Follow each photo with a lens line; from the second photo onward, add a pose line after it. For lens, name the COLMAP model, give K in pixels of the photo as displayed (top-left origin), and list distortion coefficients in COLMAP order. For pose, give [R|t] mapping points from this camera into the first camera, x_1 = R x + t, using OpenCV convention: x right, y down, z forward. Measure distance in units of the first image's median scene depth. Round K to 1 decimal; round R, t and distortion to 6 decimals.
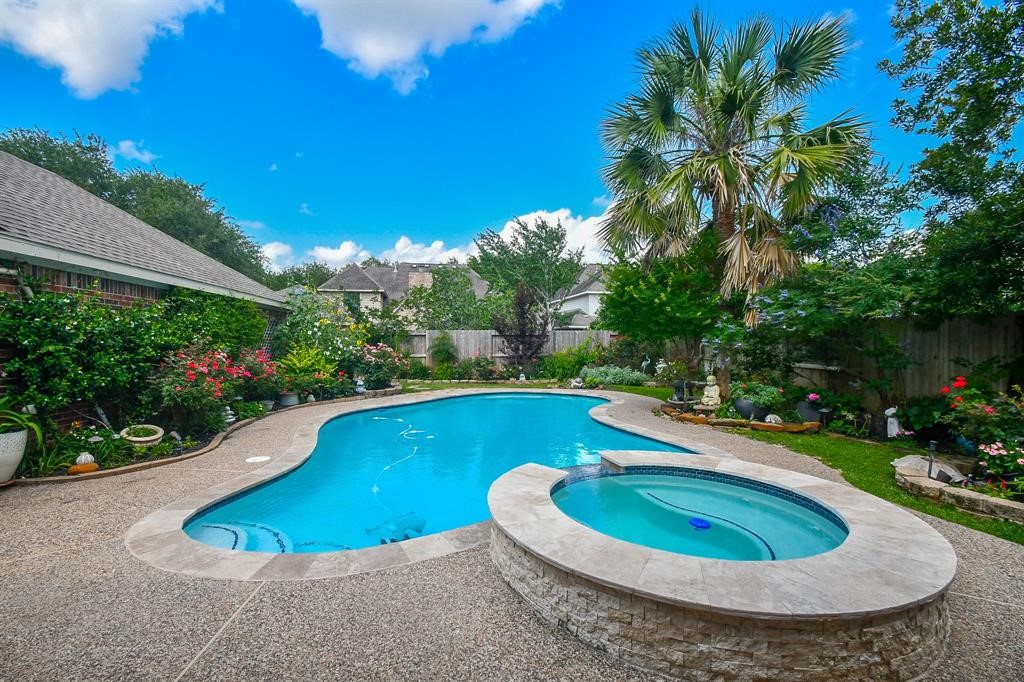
lens RADIAL K [[453.2, 0, 510.0], [0, 453.2, 341.5], [0, 0, 1]] dist [0.000686, -0.001847]
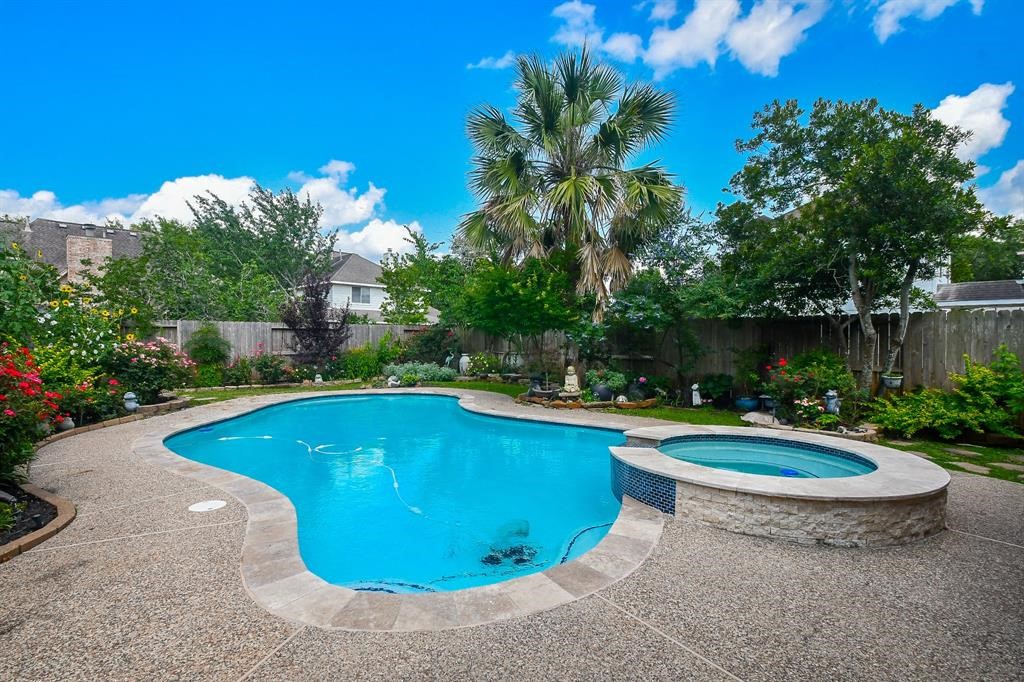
lens RADIAL K [[481.7, 0, 513.2], [0, 481.7, 343.2], [0, 0, 1]] dist [-0.010035, -0.001490]
pose [[0.813726, -0.004474, 0.581231, -0.309219], [-0.001695, 0.999948, 0.010070, 0.004278], [-0.581246, -0.009179, 0.813676, 0.080017]]
